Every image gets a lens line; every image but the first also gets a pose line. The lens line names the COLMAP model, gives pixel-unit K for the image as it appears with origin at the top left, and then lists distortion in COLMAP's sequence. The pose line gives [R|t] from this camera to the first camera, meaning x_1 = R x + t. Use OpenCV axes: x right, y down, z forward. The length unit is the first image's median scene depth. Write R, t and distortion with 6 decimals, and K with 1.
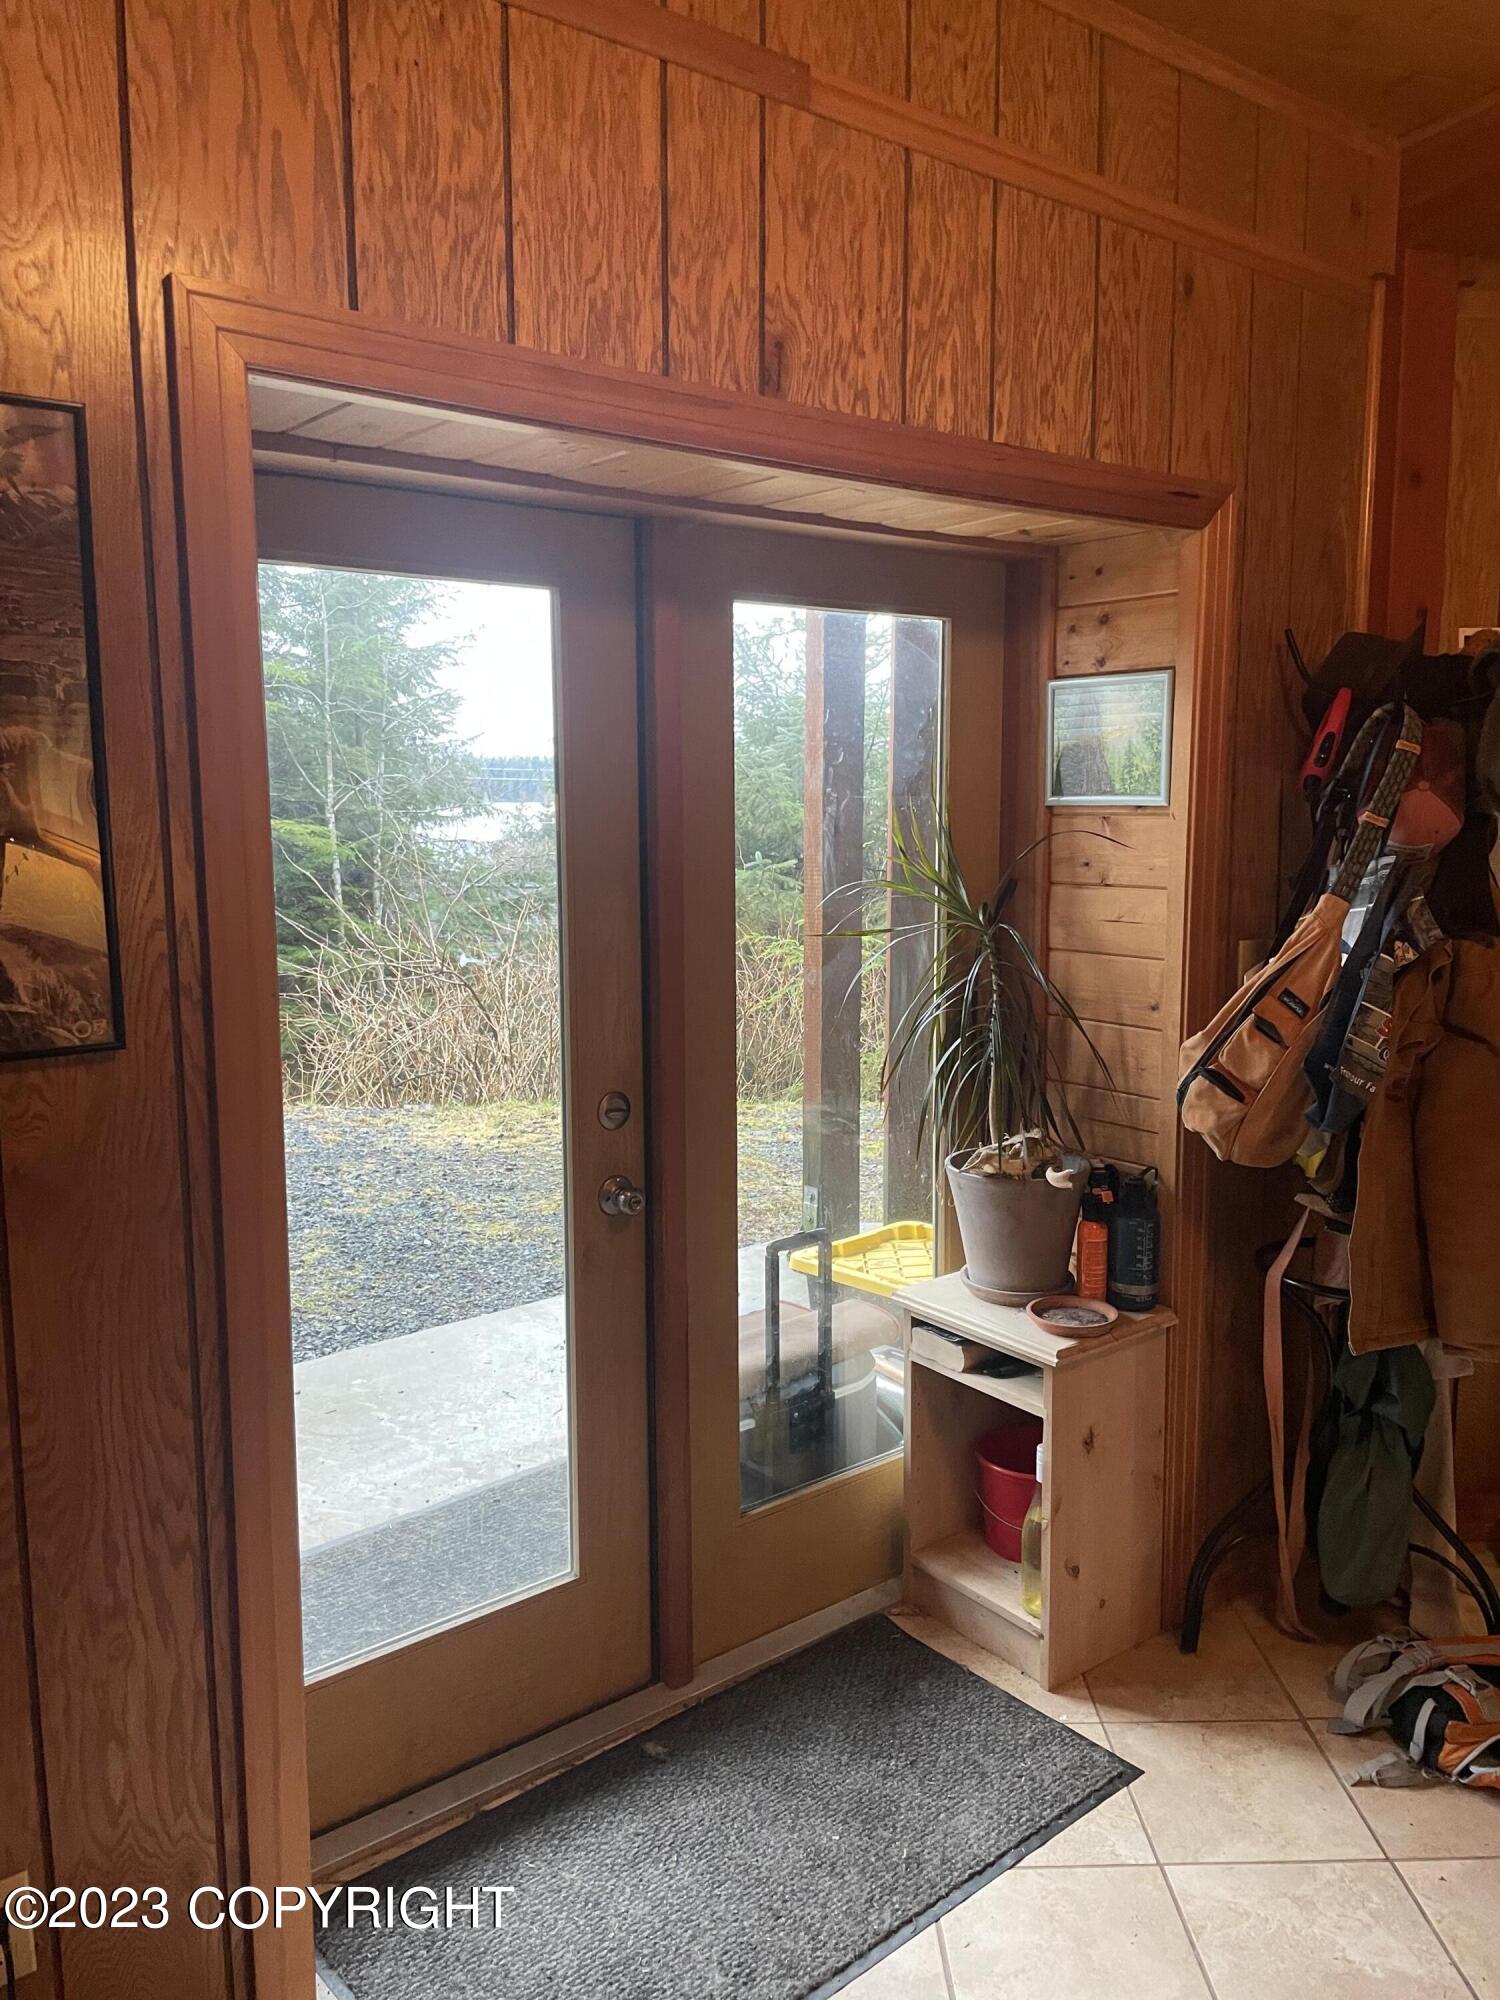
lens RADIAL K [[1507.9, 0, 734.9], [0, 1507.9, 982.3], [0, 0, 1]] dist [0.071349, -0.085004]
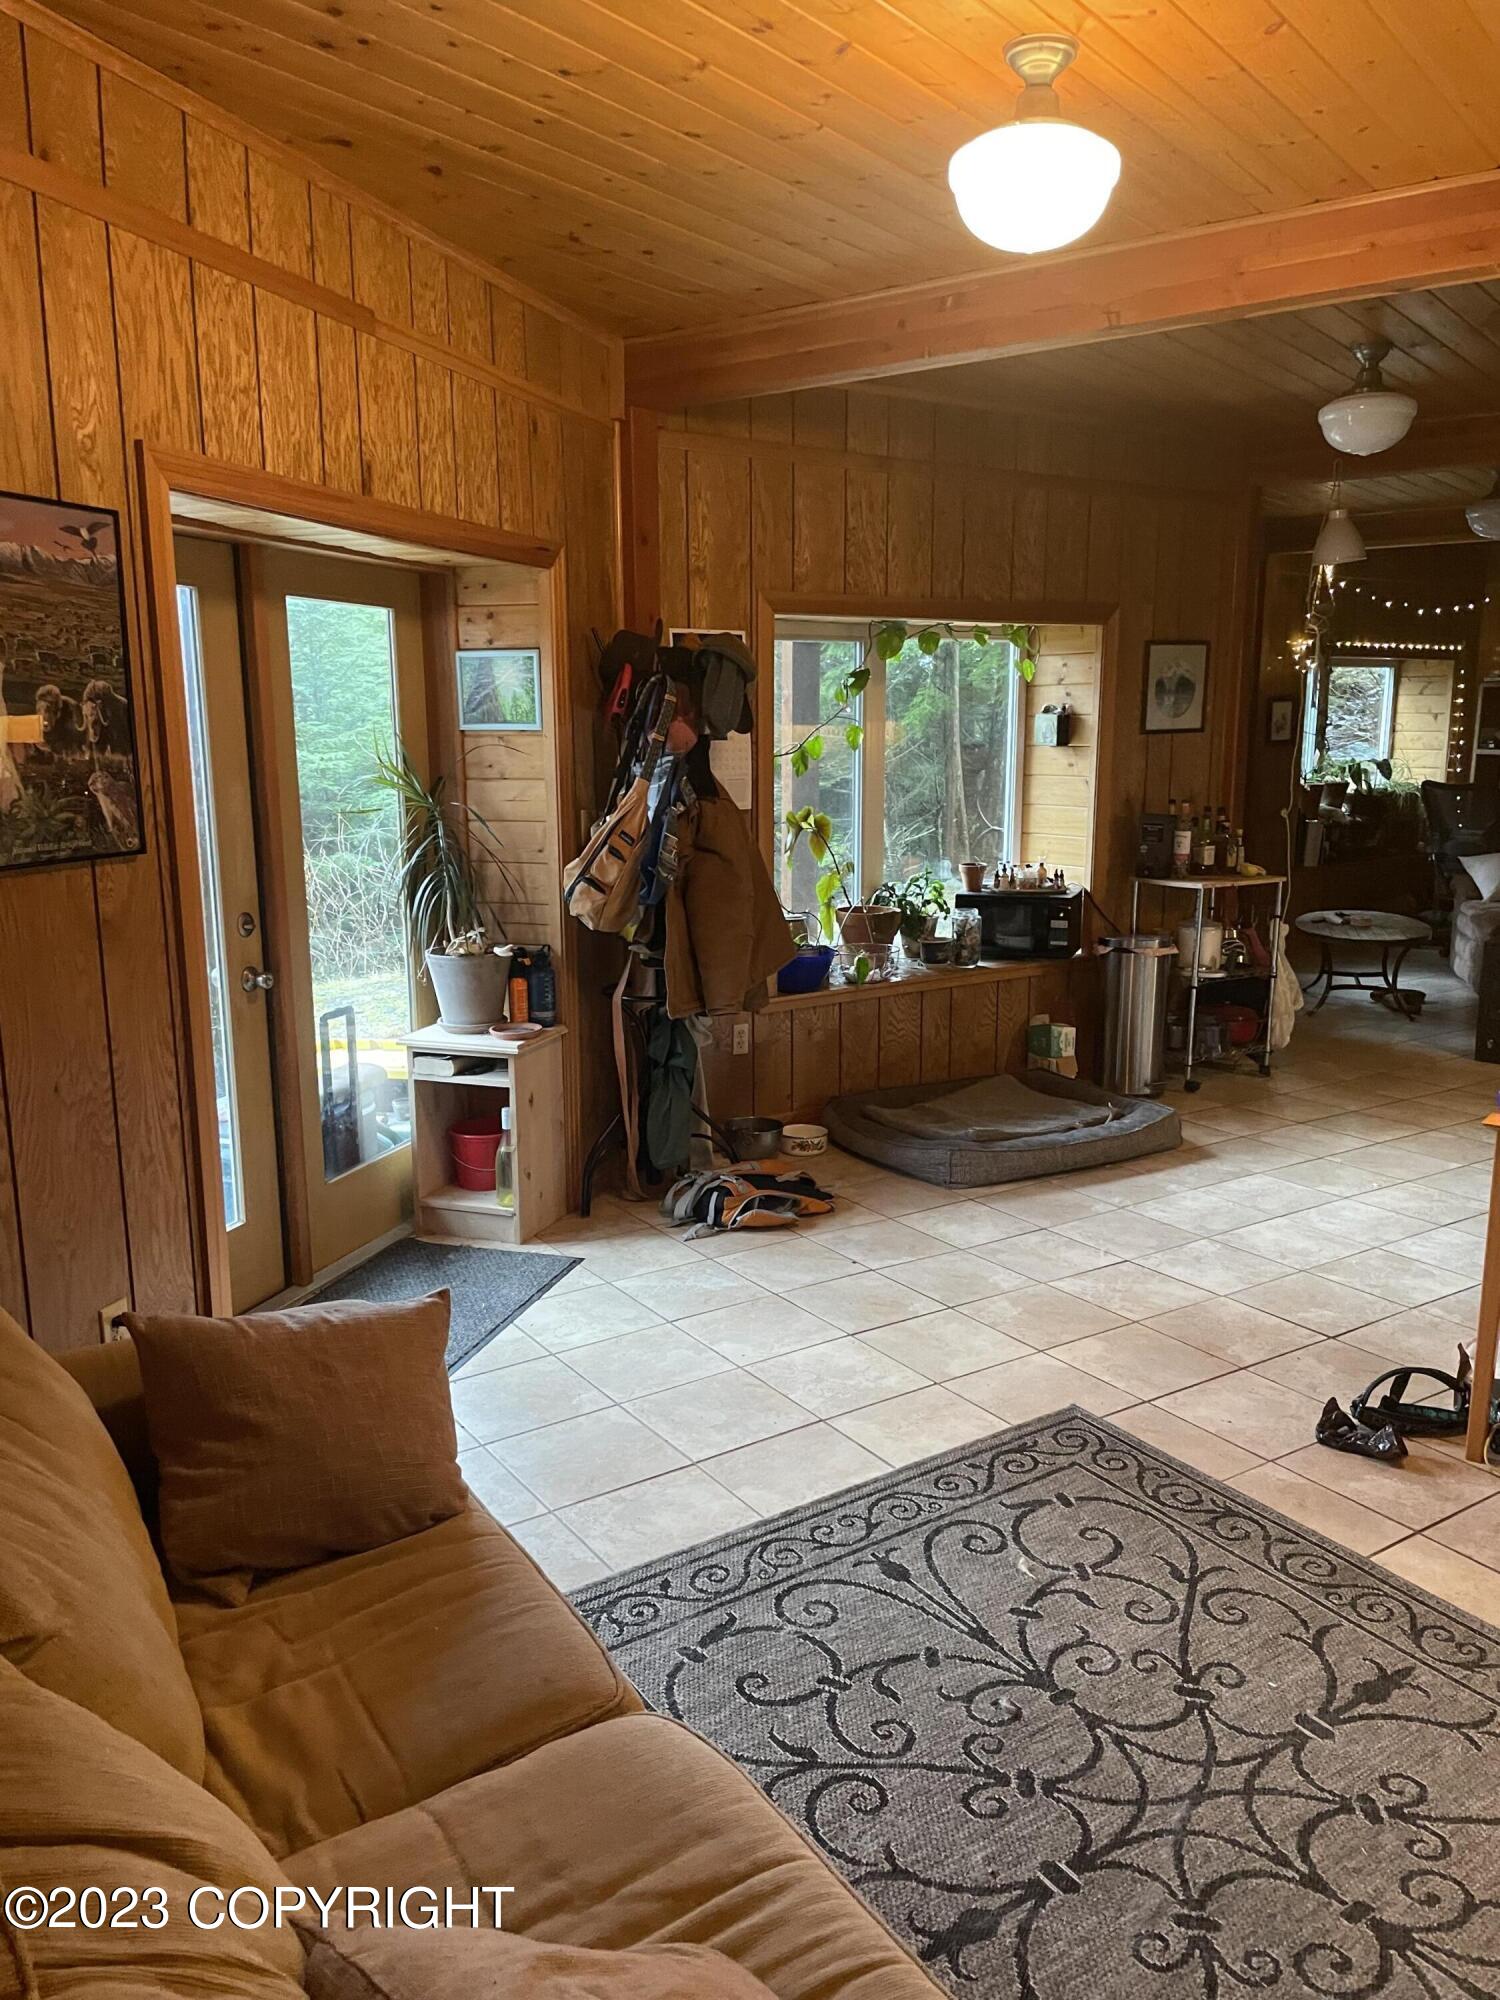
lens RADIAL K [[1507.9, 0, 759.6], [0, 1507.9, 1011.2], [0, 0, 1]] dist [0.071349, -0.085004]
pose [[0.837500, -0.100493, 0.537117, -0.485991], [0.068875, 0.994518, 0.078679, 0.086647], [-0.542079, -0.028900, 0.839830, -0.612450]]
